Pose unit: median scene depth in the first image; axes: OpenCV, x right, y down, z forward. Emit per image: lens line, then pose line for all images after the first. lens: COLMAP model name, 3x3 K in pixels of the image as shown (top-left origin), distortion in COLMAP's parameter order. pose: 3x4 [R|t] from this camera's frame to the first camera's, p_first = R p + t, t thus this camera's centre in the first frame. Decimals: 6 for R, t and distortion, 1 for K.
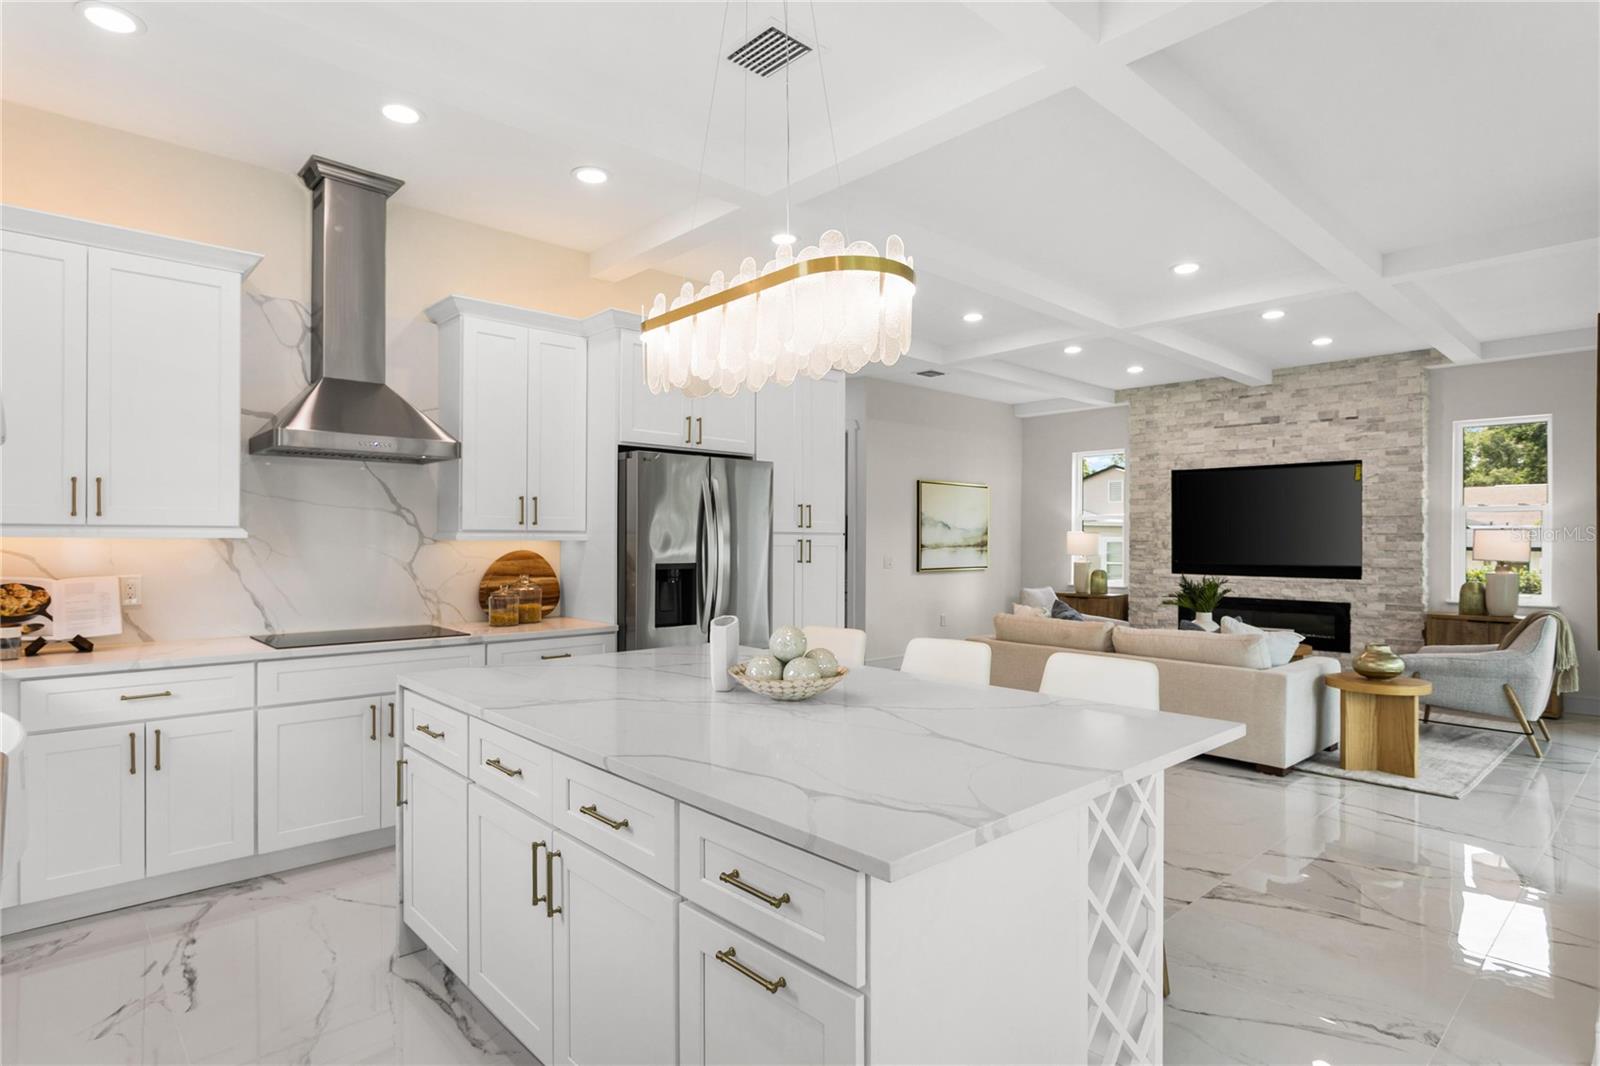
lens RADIAL K [[850.6, 0, 779.3], [0, 850.6, 536.9], [0, 0, 1]] dist [-0.005446, 0.004200]
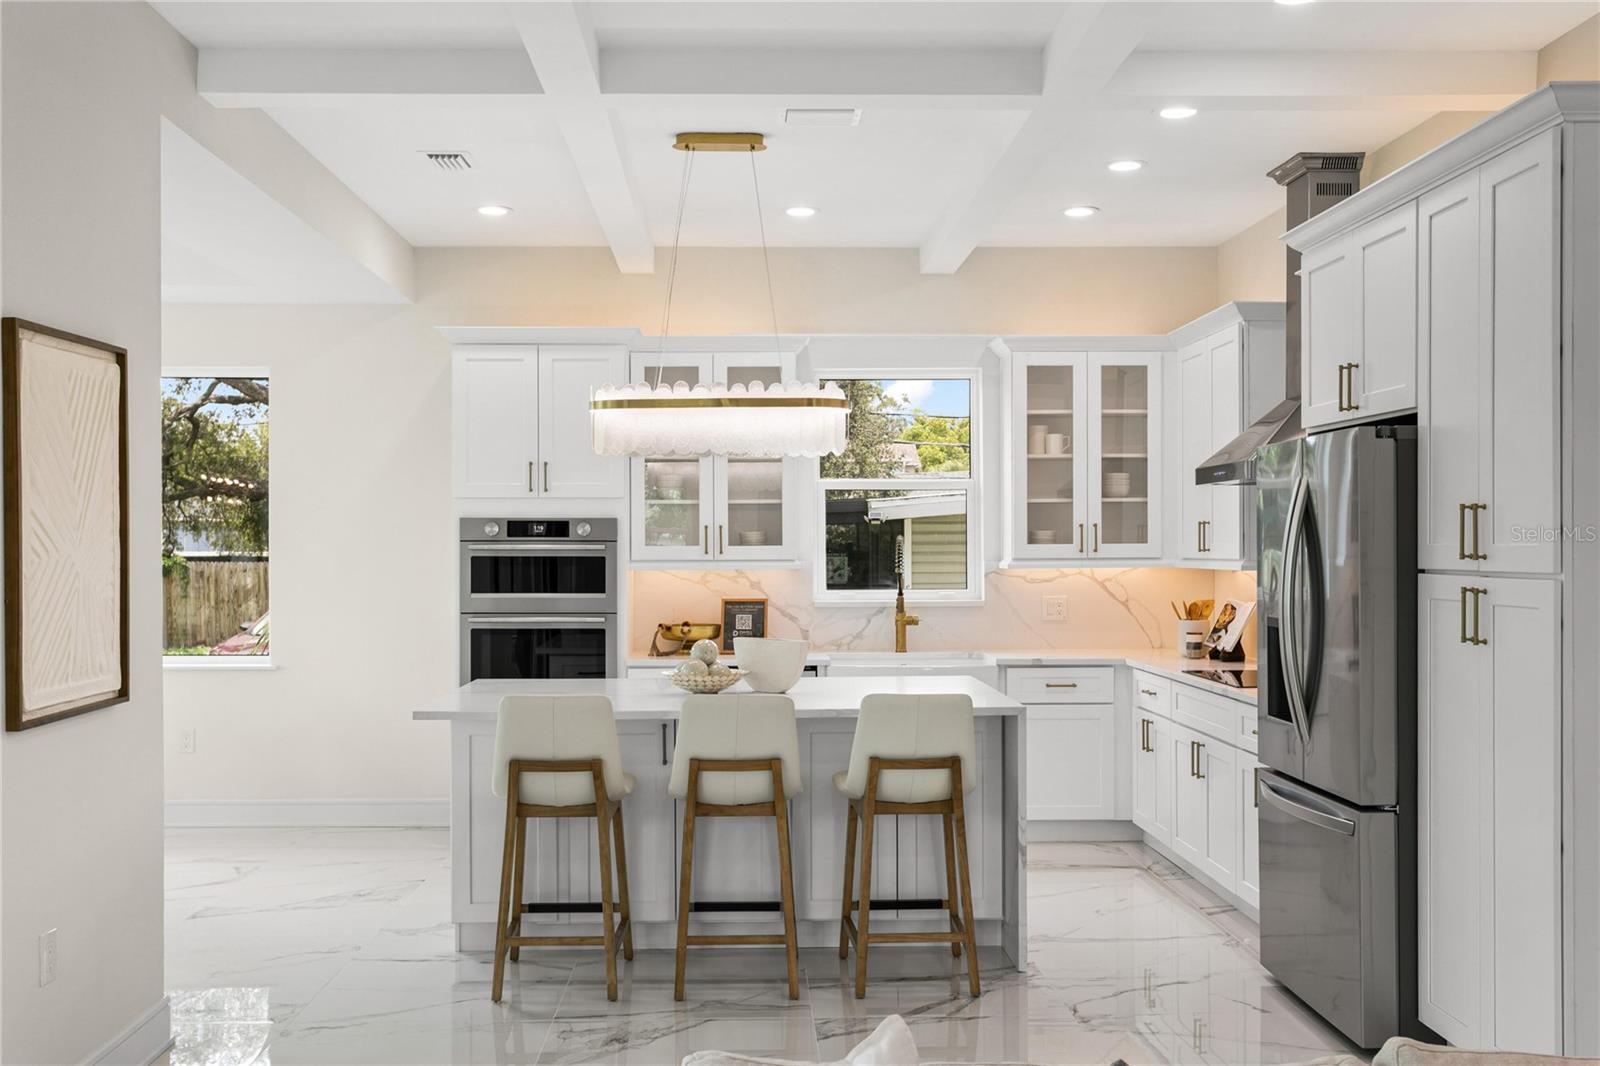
lens RADIAL K [[1599.9, 0, 765.4], [0, 1599.9, 541.3], [0, 0, 1]] dist [0.022655, 0.000000]
pose [[-0.654150, -0.004384, -0.756352, 0.600872], [0.001900, 0.999971, -0.007439, -0.010132], [0.756363, -0.006303, -0.654122, 0.883243]]
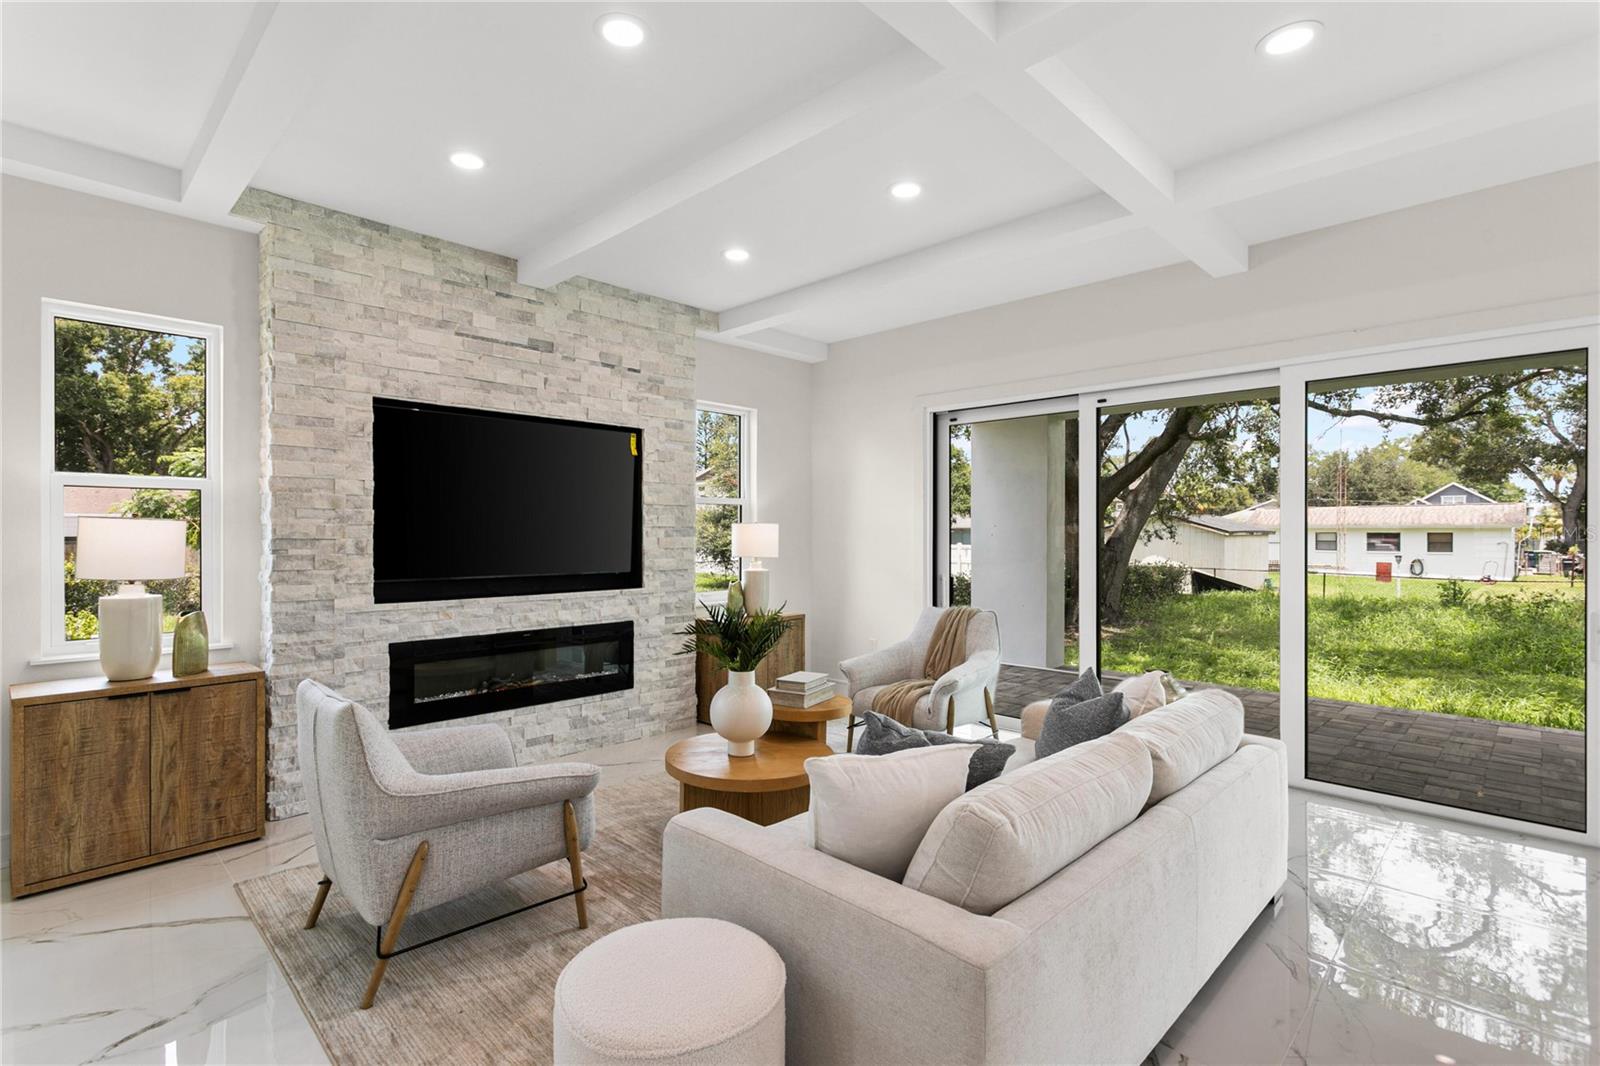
lens RADIAL K [[761.0, 0, 790.5], [0, 761.0, 532.7], [0, 0, 1]] dist [0.003881, -0.001005]
pose [[-0.053249, -0.008444, 0.998546, 0.003809], [-0.008366, 0.999933, 0.008010, -0.005225], [-0.998546, -0.007927, -0.053316, 0.927852]]
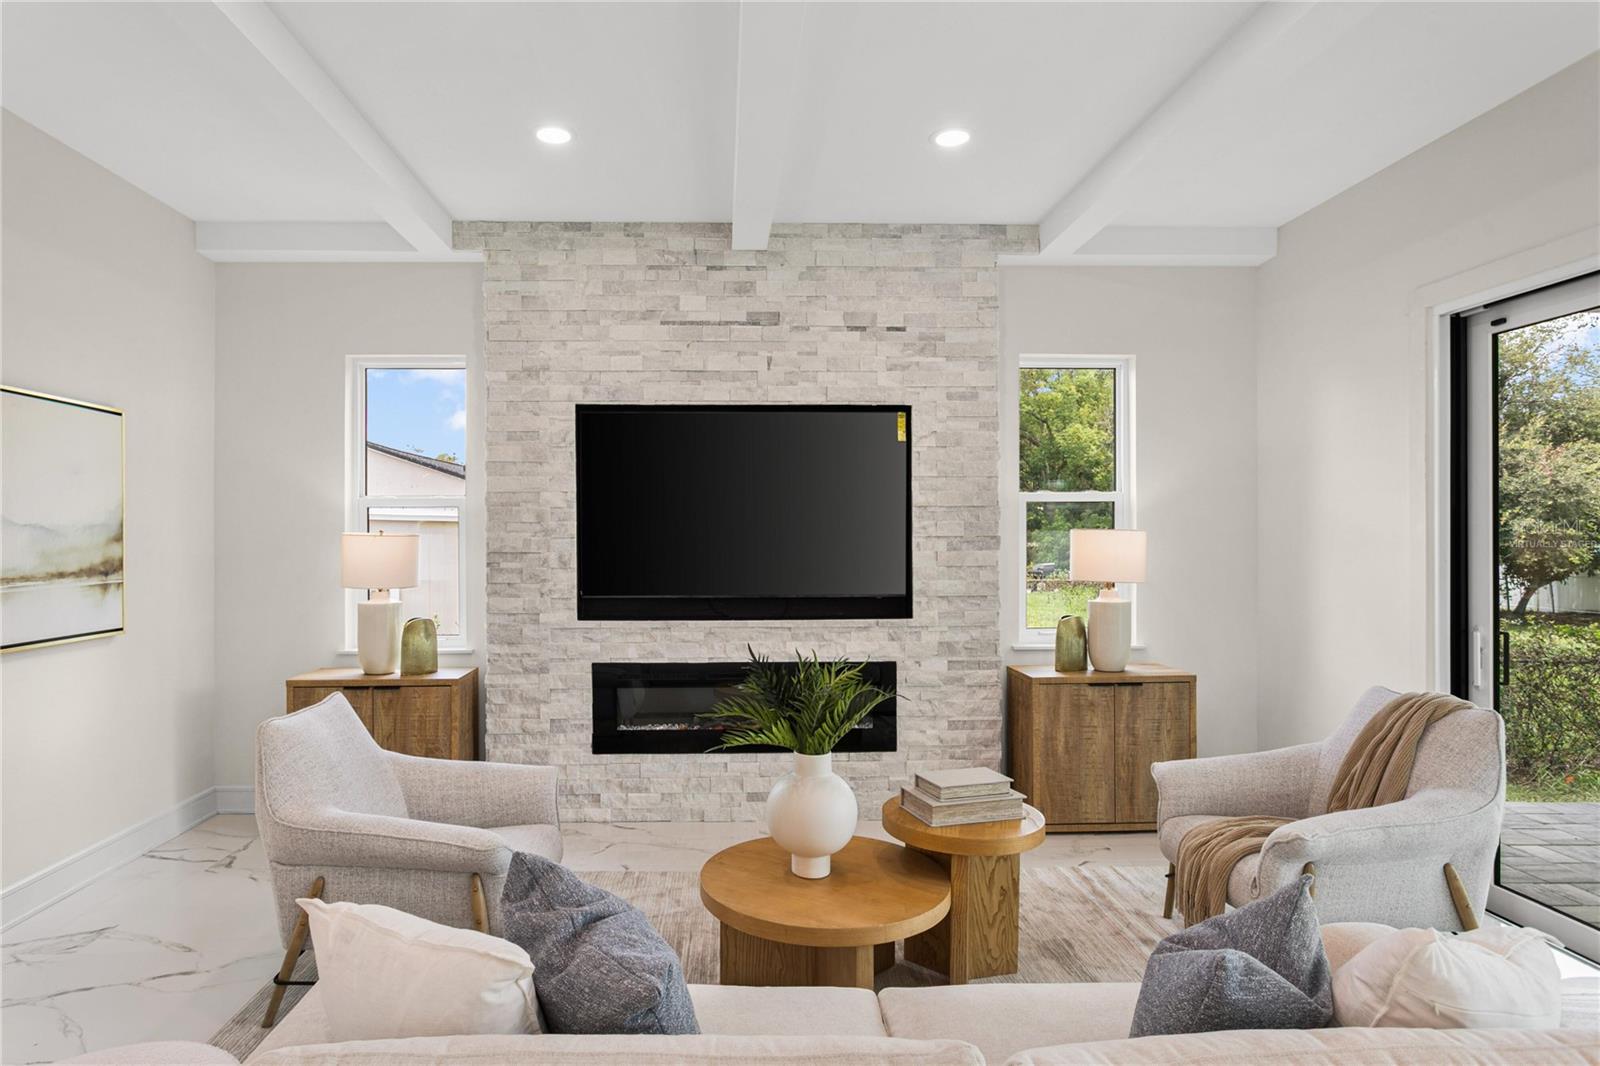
lens RADIAL K [[902.4, 0, 755.4], [0, 902.4, 538.3], [0, 0, 1]] dist [-0.019007, 0.001637]
pose [[0.655040, -0.009573, 0.755534, 0.172137], [0.003292, 0.999946, 0.009815, -0.009207], [-0.755587, -0.003942, 0.655036, 0.705022]]
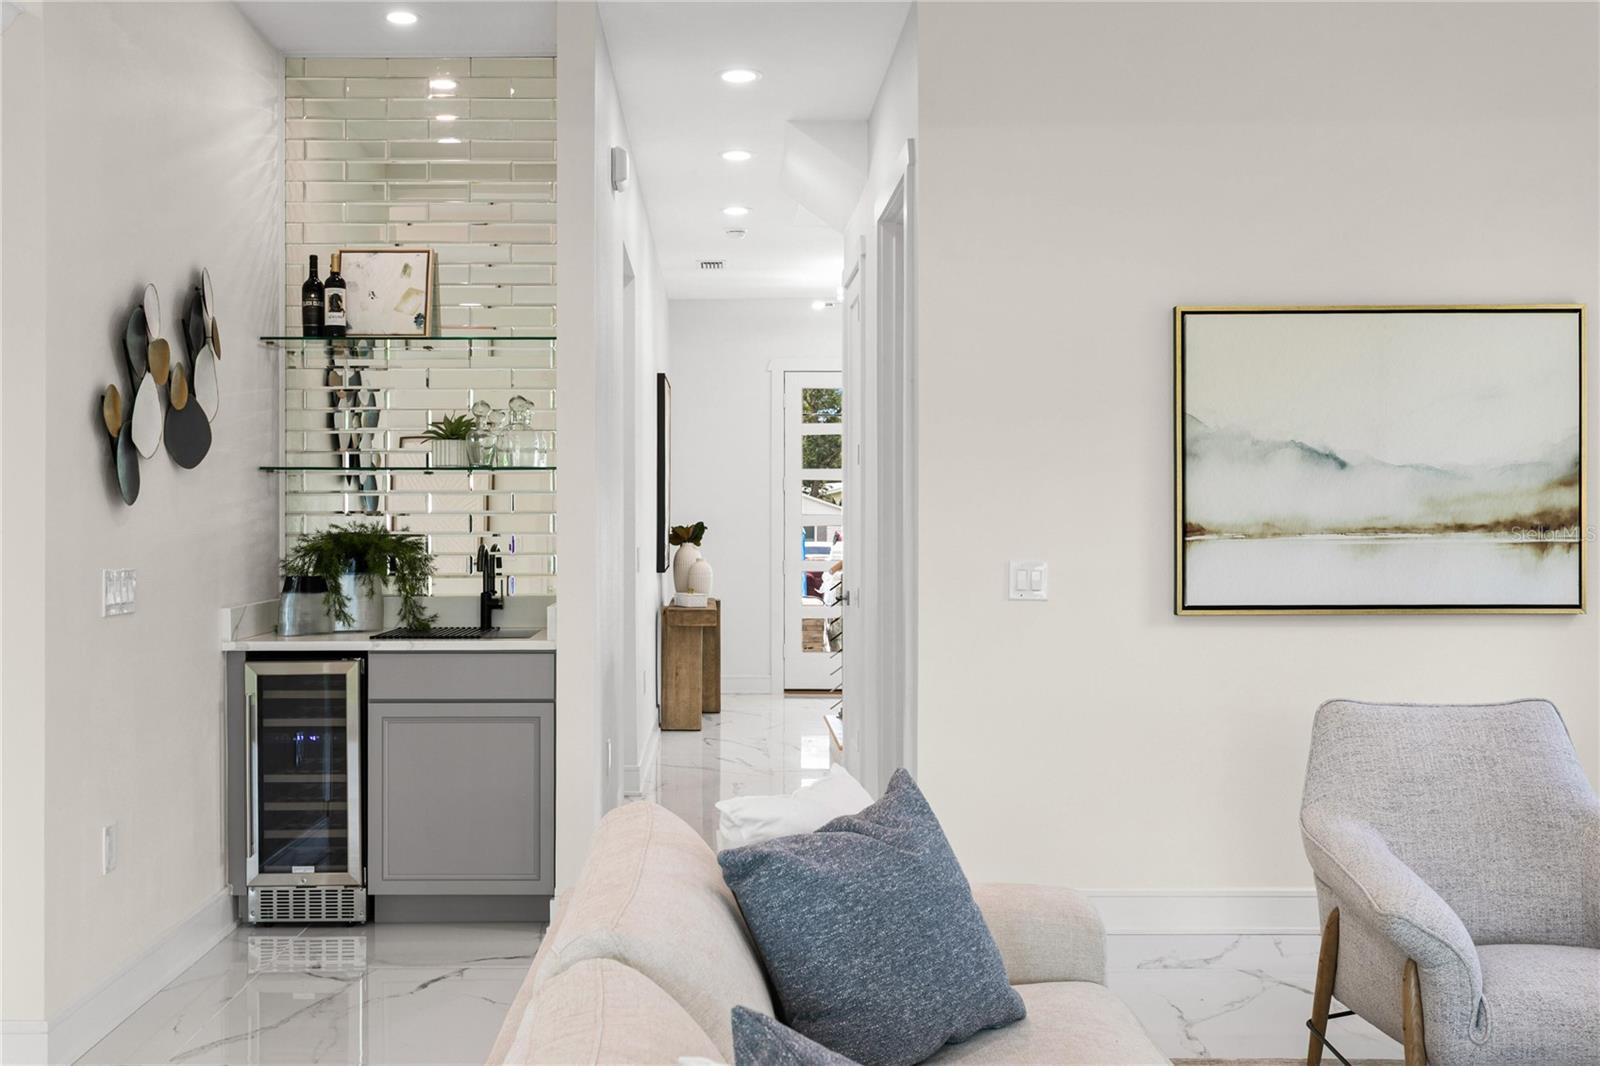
lens RADIAL K [[1522.0, 0, 729.4], [0, 1522.0, 514.6], [0, 0, 1]] dist [0.006399, 0.000000]
pose [[0.737107, -0.013134, -0.675648, 0.495705], [0.008441, 0.999912, -0.010228, 0.012225], [0.675723, 0.001836, 0.737153, 0.608826]]
